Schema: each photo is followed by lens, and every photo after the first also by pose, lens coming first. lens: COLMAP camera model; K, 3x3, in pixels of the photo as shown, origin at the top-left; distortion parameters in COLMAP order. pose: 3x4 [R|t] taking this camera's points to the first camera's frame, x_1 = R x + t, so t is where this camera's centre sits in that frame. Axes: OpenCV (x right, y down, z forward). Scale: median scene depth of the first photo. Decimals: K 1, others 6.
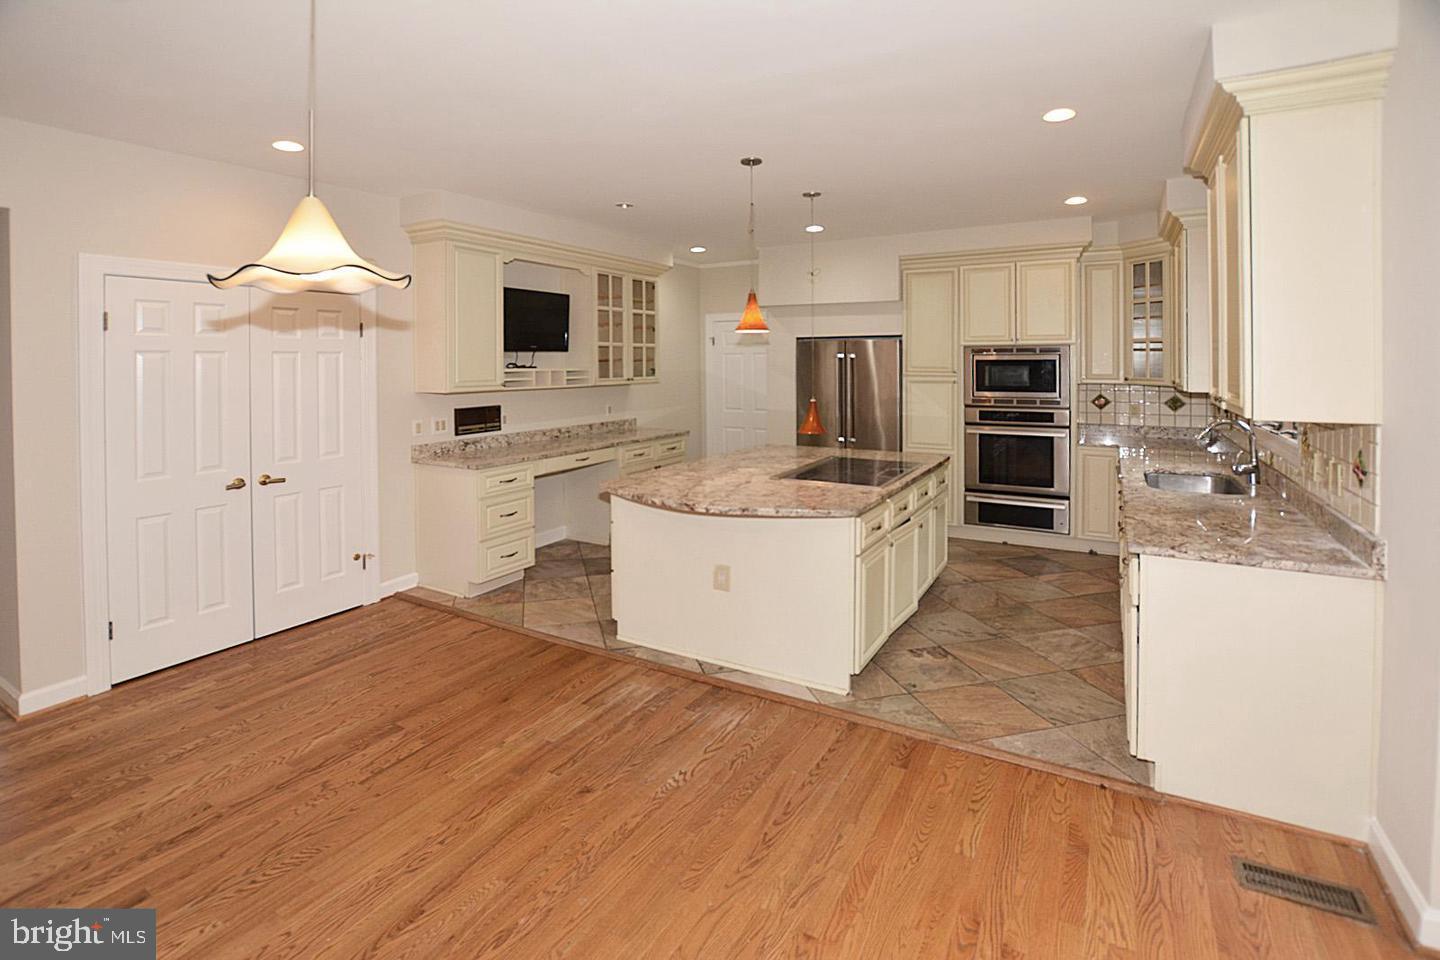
lens RADIAL K [[619.6, 0, 697.5], [0, 619.6, 368.1], [0, 0, 1]] dist [-0.024376, 0.000288]
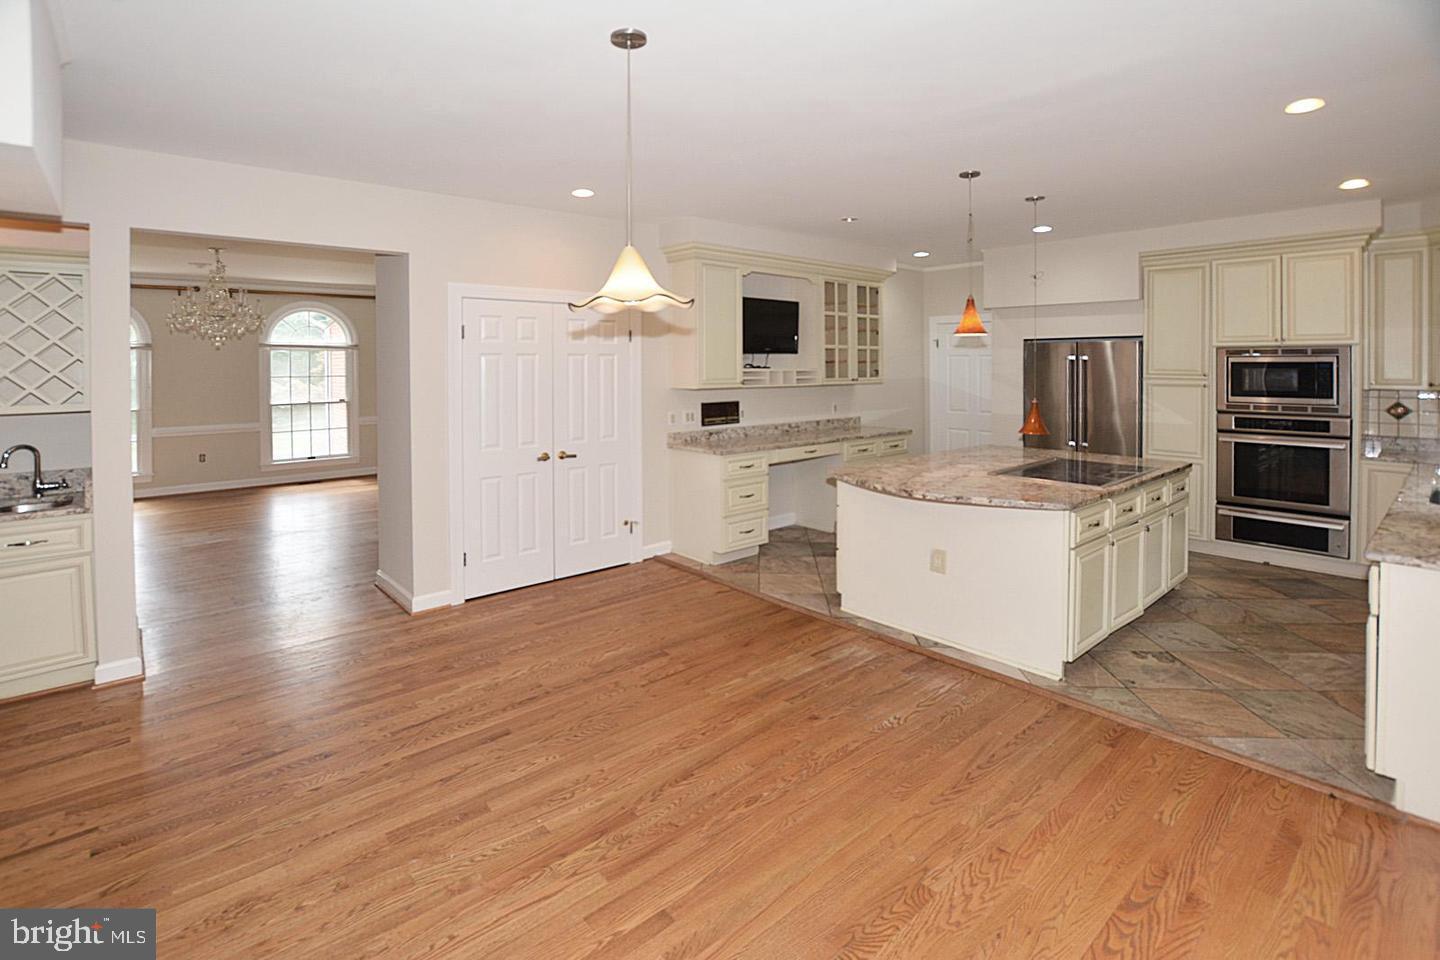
lens RADIAL K [[612.5, 0, 745.6], [0, 612.5, 368.5], [0, 0, 1]] dist [-0.024729, 0.000568]
pose [[0.959766, 0.005460, -0.280749, 0.013616], [-0.006019, 0.999981, -0.001127, 0.002959], [0.280738, 0.002771, 0.959781, -0.127196]]
